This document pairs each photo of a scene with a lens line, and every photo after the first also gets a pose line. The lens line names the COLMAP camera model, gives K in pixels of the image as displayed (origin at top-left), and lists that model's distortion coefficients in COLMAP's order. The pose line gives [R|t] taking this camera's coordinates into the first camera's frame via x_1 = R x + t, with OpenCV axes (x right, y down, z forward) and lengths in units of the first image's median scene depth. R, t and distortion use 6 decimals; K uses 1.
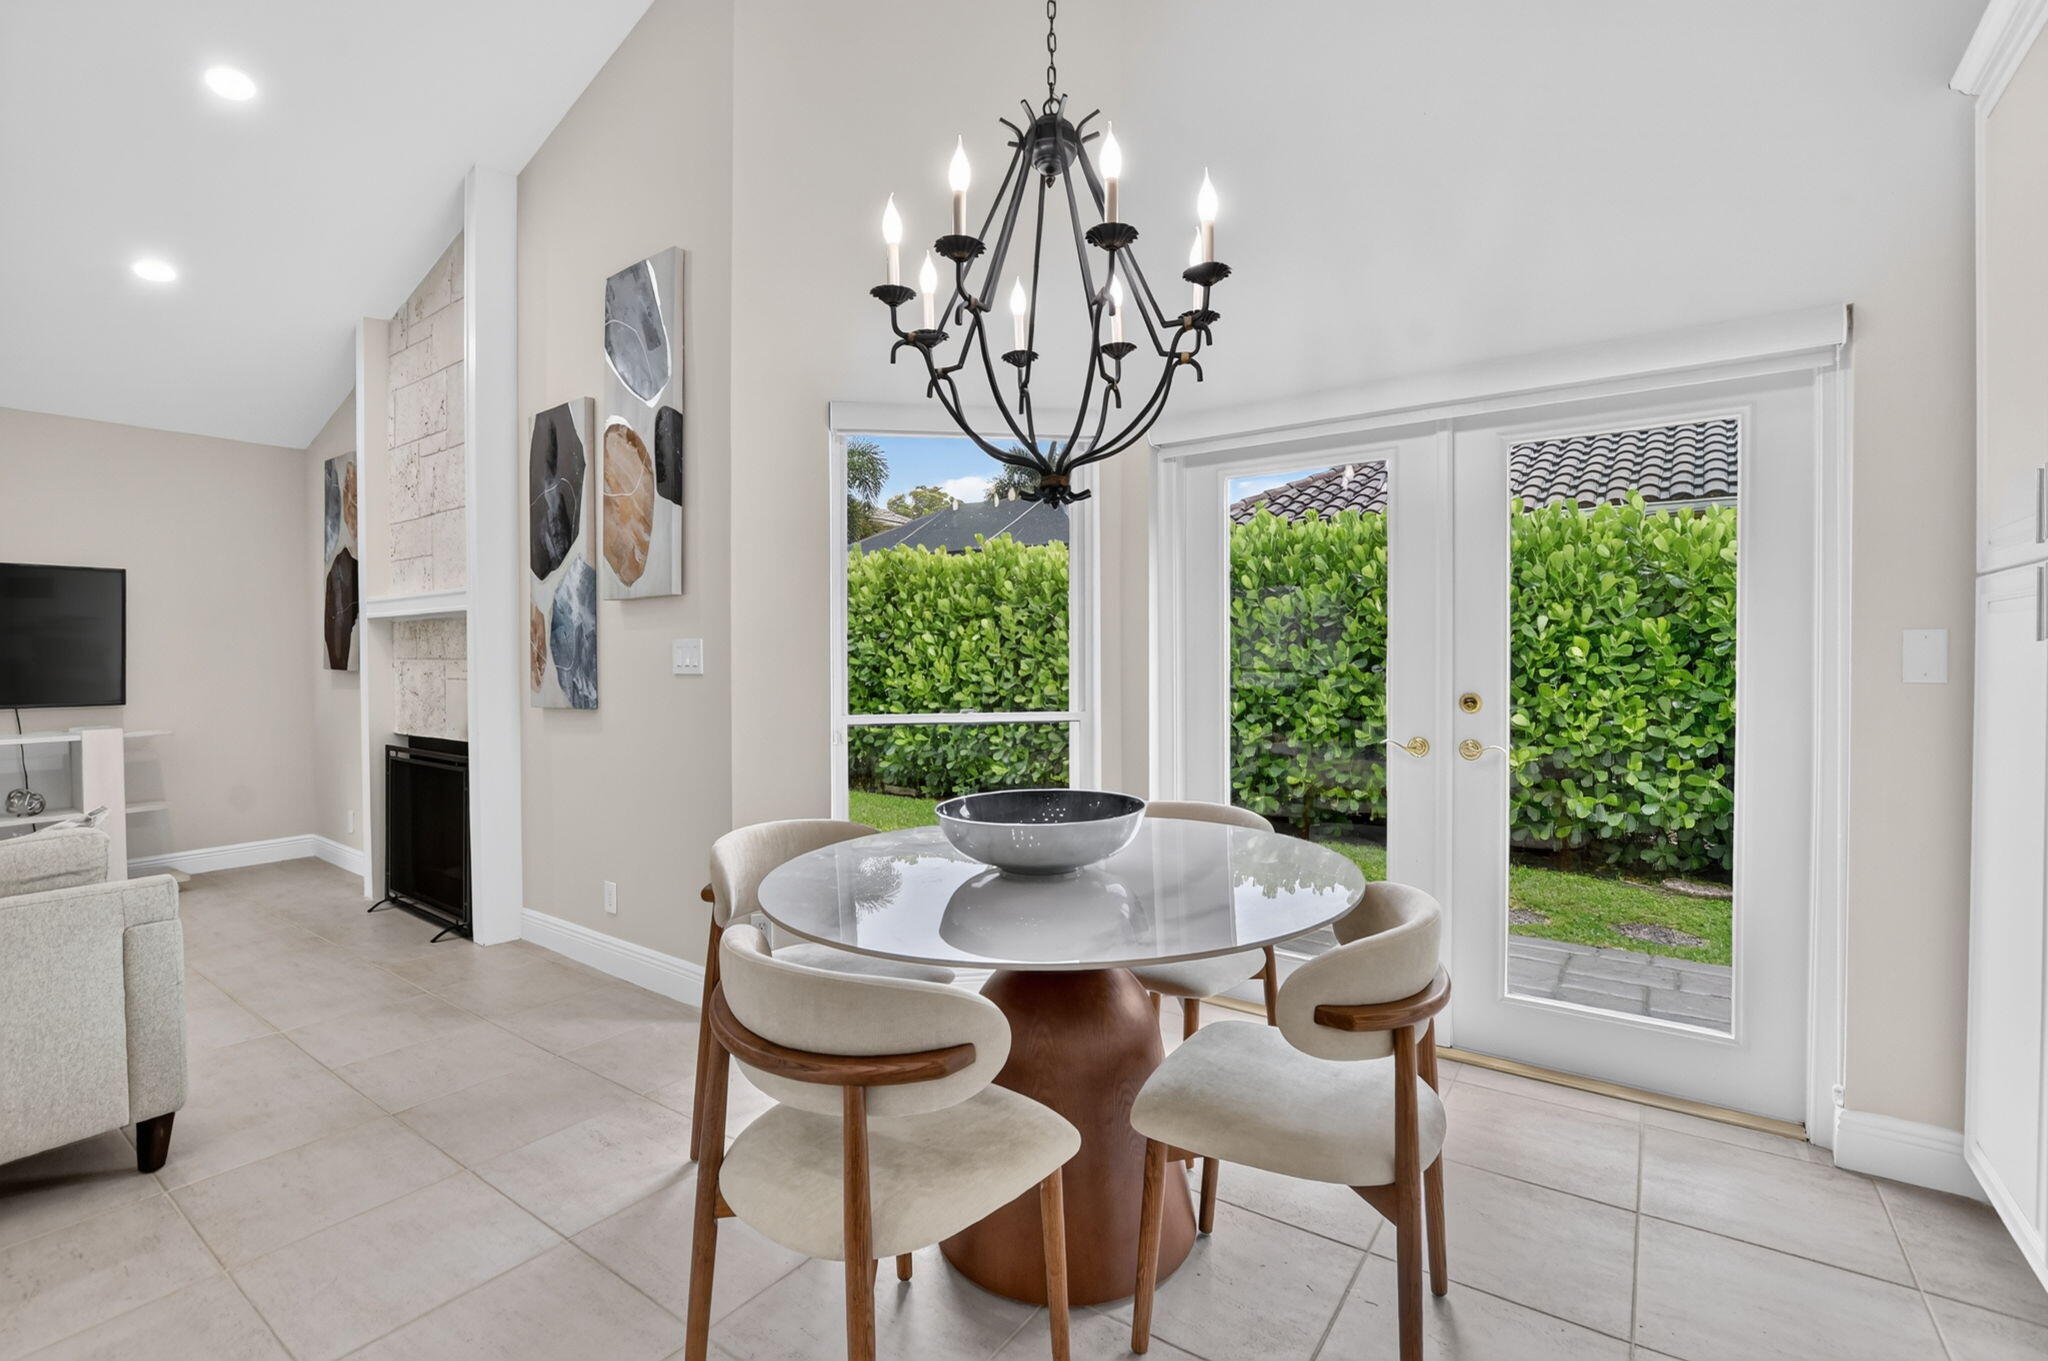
lens RADIAL K [[902.3, 0, 1038.9], [0, 902.3, 686.9], [0, 0, 1]] dist [-0.032417, 0.000359]
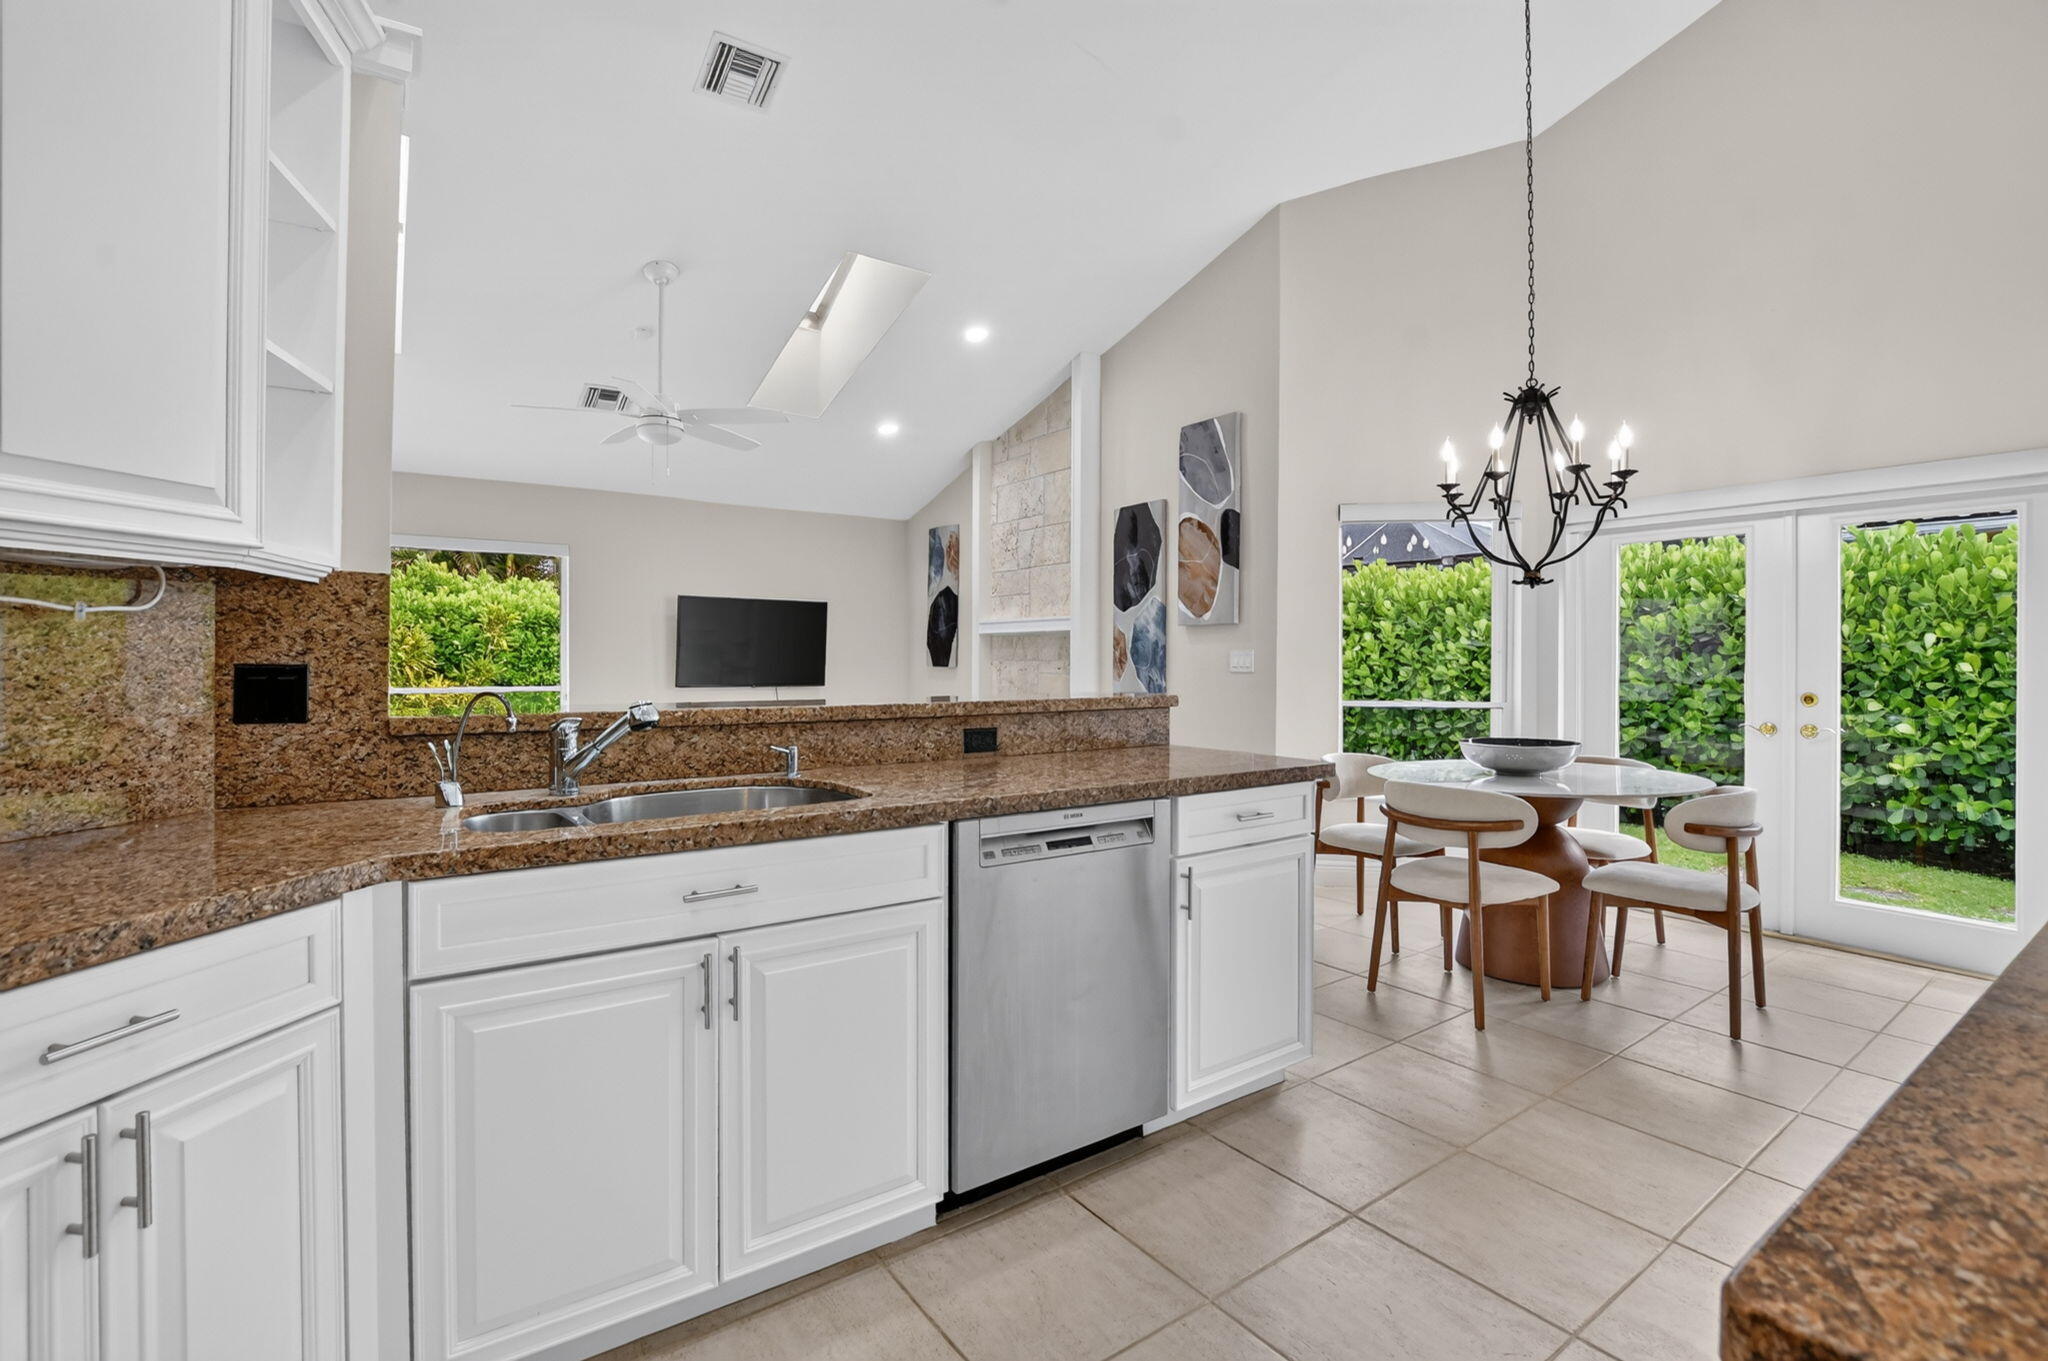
lens RADIAL K [[902.3, 0, 1026.1], [0, 902.3, 665.2], [0, 0, 1]] dist [-0.032417, 0.000359]
pose [[0.939877, 0.014457, -0.341207, -0.179915], [-0.025431, 0.999292, -0.027709, 0.026560], [0.340565, 0.034720, 0.939580, -0.608190]]
